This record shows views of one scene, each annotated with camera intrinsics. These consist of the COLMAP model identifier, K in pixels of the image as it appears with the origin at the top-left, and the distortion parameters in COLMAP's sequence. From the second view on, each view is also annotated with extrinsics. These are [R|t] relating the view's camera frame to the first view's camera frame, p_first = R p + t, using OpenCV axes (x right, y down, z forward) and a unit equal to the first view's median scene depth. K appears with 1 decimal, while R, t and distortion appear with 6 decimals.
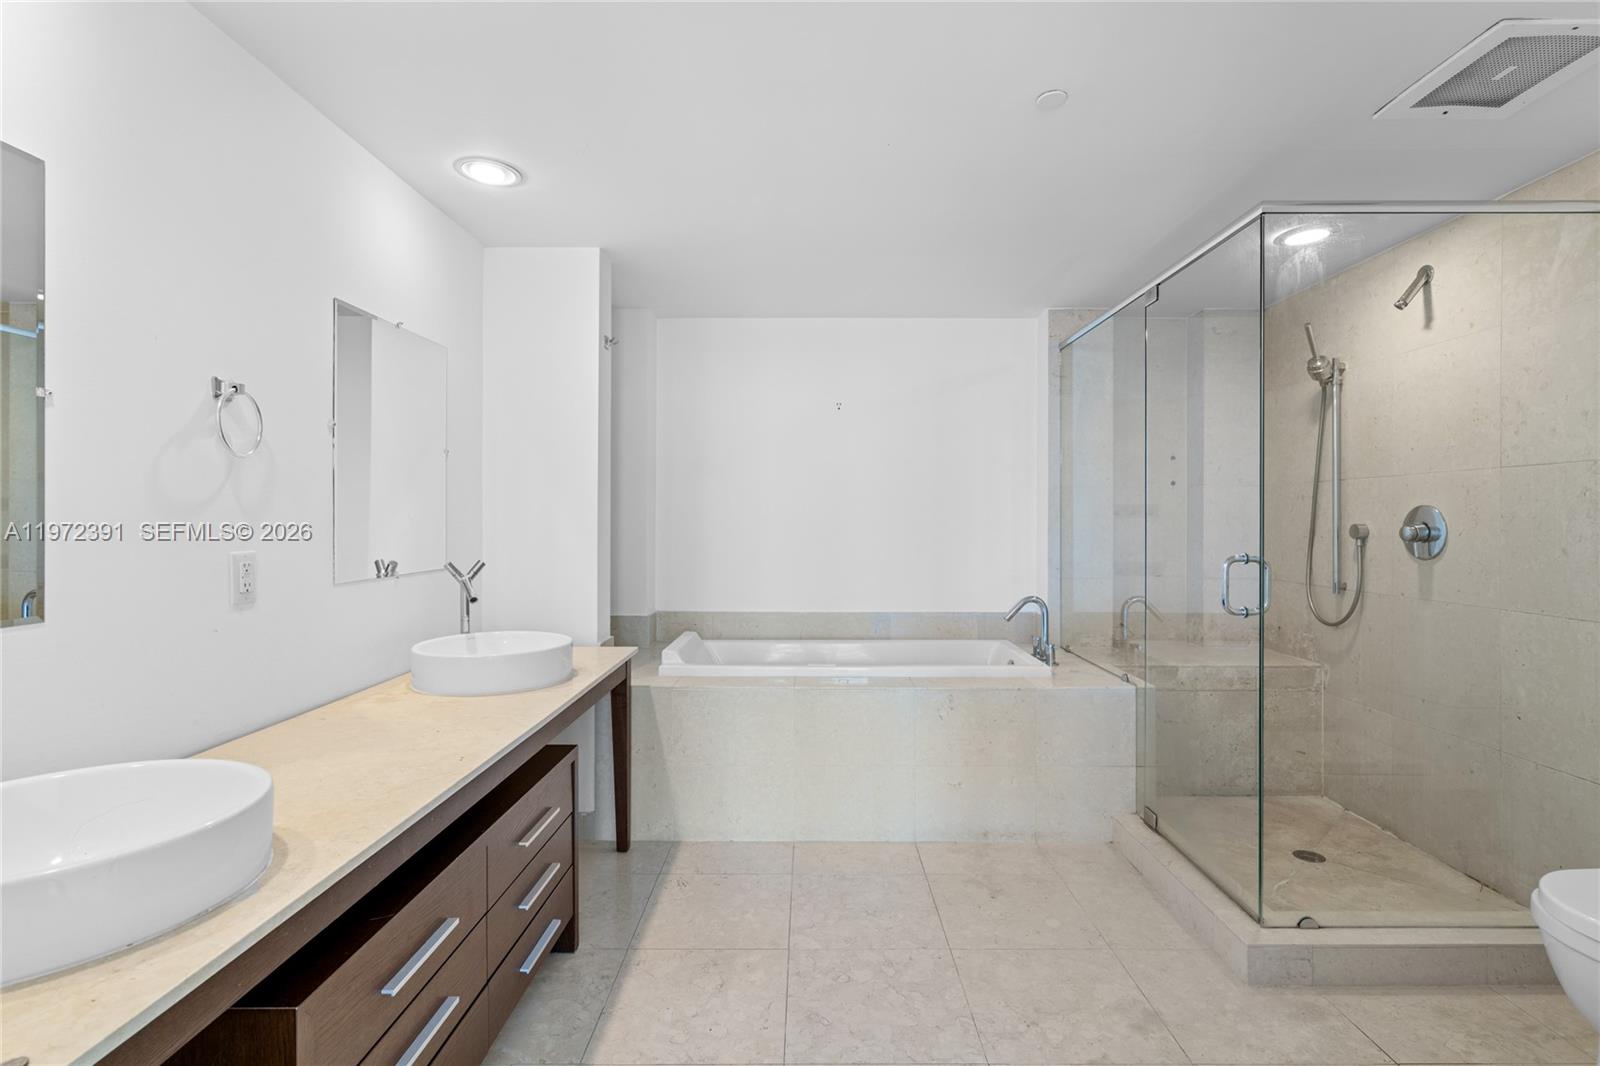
lens RADIAL K [[767.1, 0, 809.2], [0, 767.1, 525.8], [0, 0, 1]] dist [0.001554, 0.000294]
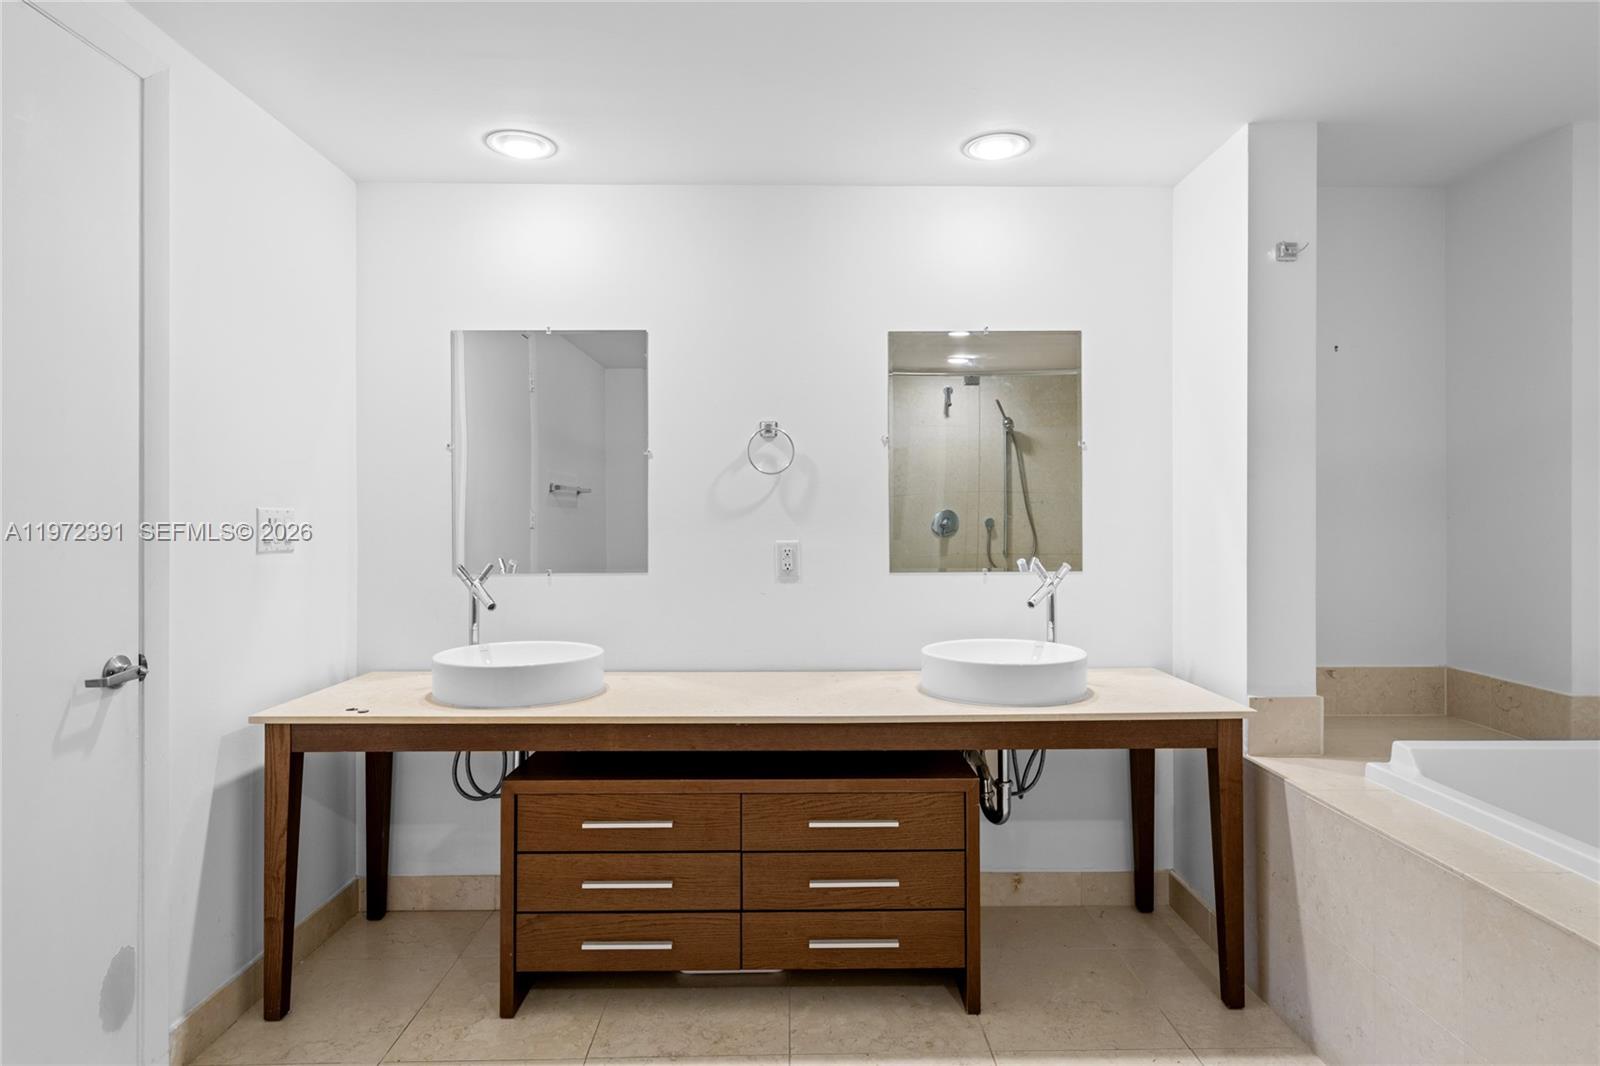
lens RADIAL K [[857.4, 0, 801.8], [0, 857.4, 523.2], [0, 0, 1]] dist [0.002746, 0.002635]
pose [[0.013270, -0.001408, -0.999911, 0.591444], [-0.005270, 0.999985, -0.001478, 0.001927], [0.999898, 0.005289, 0.013263, 0.707605]]
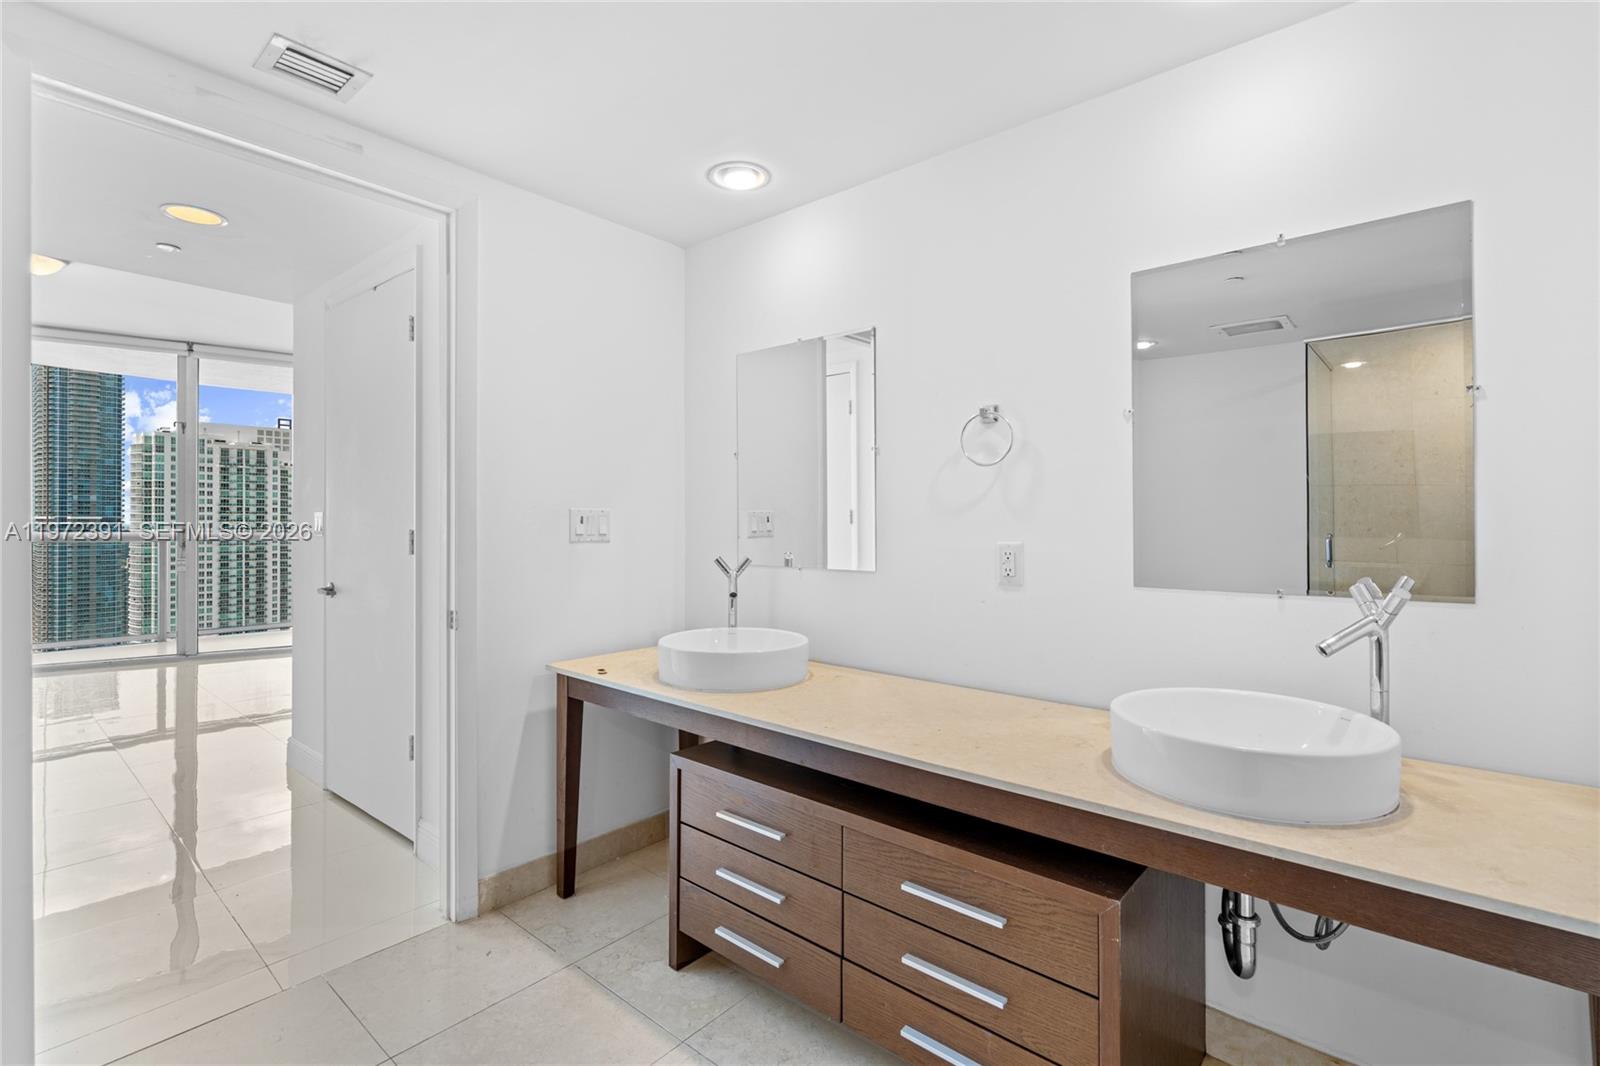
lens RADIAL K [[723.0, 0, 805.7], [0, 723.0, 519.0], [0, 0, 1]] dist [-0.001885, 0.000685]
pose [[-0.647058, -0.001994, -0.762438, 0.241420], [-0.006628, 0.999974, 0.003010, -0.003310], [0.762412, 0.007002, -0.647054, 1.052898]]
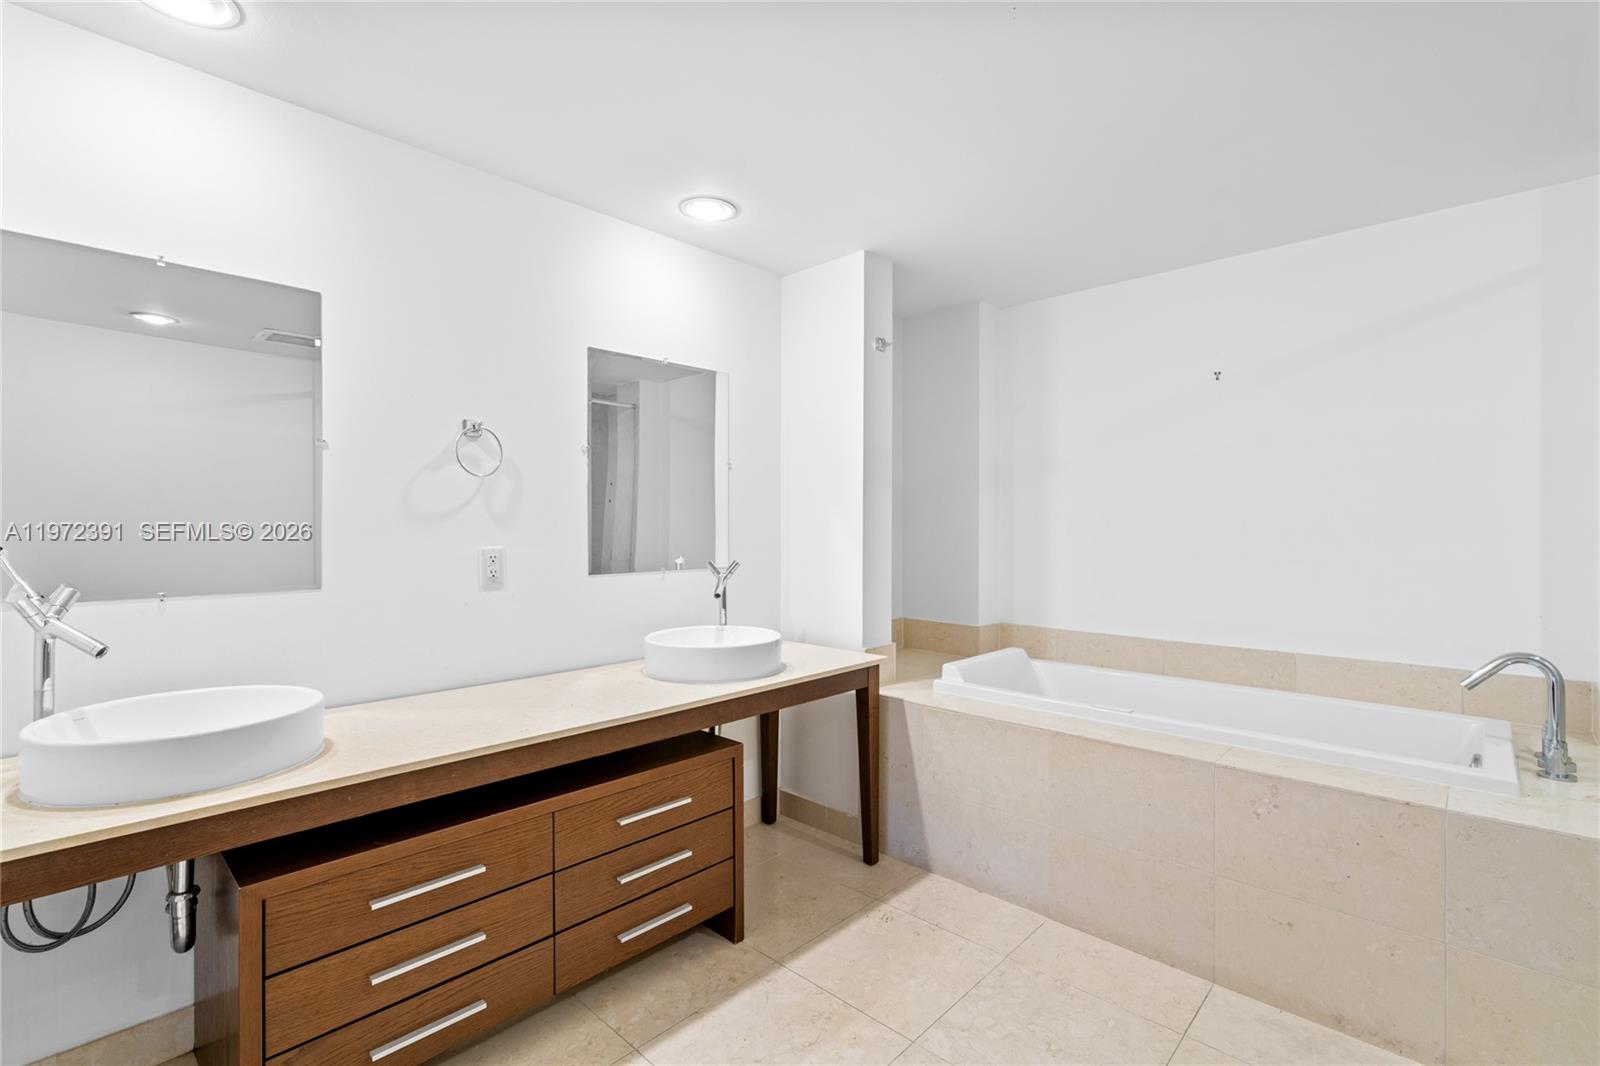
lens RADIAL K [[724.9, 0, 805.8], [0, 724.9, 531.4], [0, 0, 1]] dist [-0.001712, 0.001518]
pose [[0.728375, 0.002566, -0.685174, 0.378902], [-0.003548, 0.999994, -0.000027, 0.002683], [0.685170, 0.002450, 0.728379, 0.316452]]
